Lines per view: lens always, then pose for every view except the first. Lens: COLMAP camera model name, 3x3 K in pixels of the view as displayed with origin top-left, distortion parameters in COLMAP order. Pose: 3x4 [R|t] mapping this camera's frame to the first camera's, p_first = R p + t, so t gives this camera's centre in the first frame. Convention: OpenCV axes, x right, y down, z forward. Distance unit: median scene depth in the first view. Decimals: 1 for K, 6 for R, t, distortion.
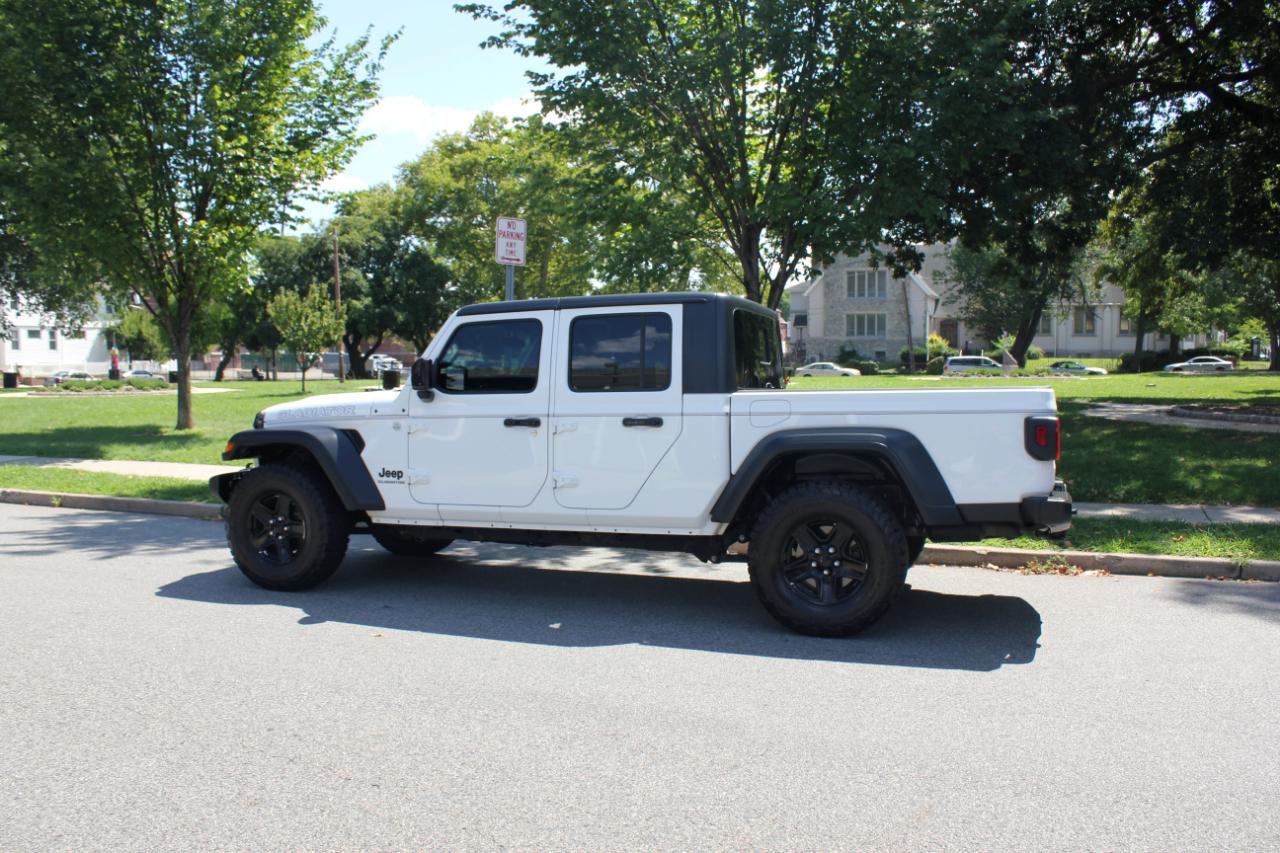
lens RADIAL K [[1036.3, 0, 633.5], [0, 1036.3, 421.8], [0, 0, 1]] dist [-0.127319, 0.068992]
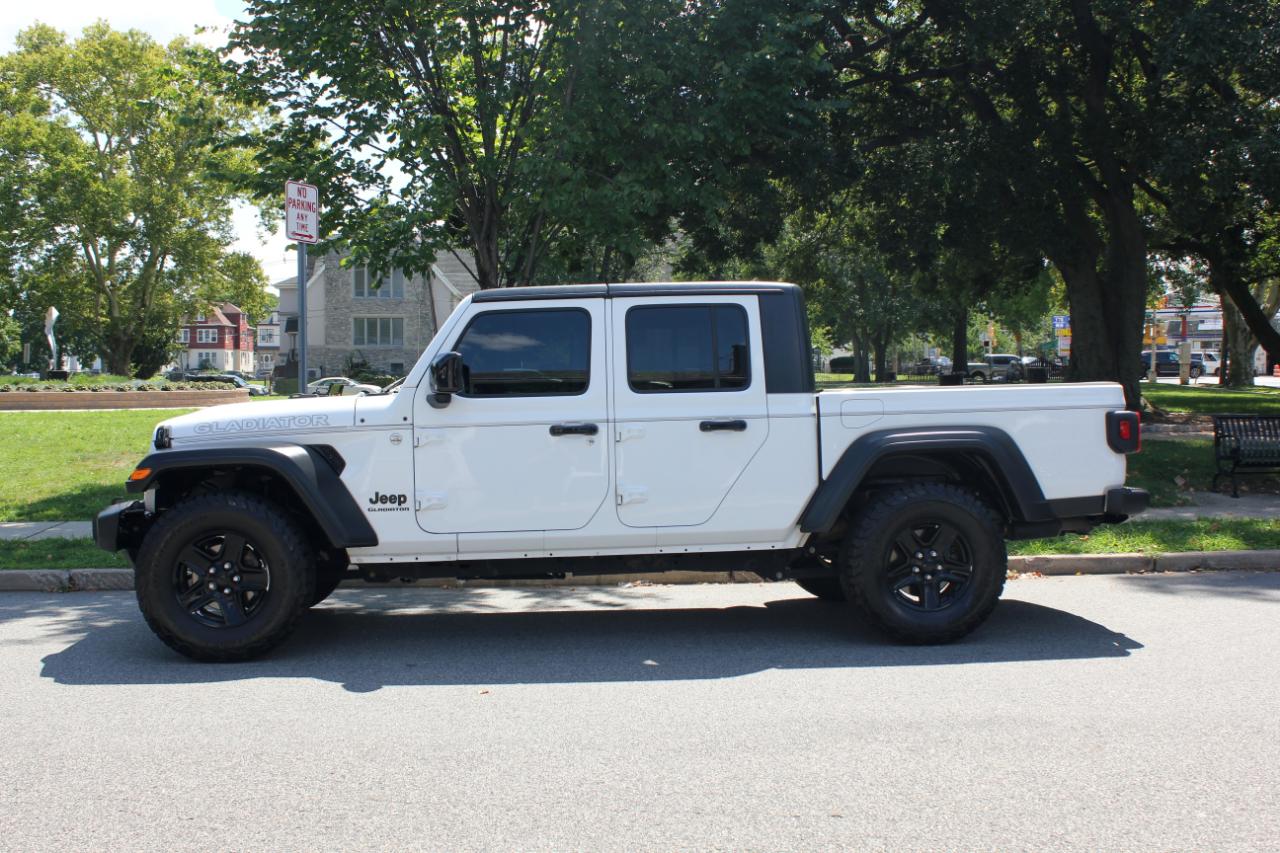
lens RADIAL K [[1270.3, 0, 655.3], [0, 1270.3, 438.5], [0, 0, 1]] dist [-0.071029, 0.000000]
pose [[0.913768, -0.022047, 0.405639, -0.466302], [0.025598, 0.999667, -0.003330, 0.012902], [-0.405430, 0.013427, 0.914027, 0.021186]]
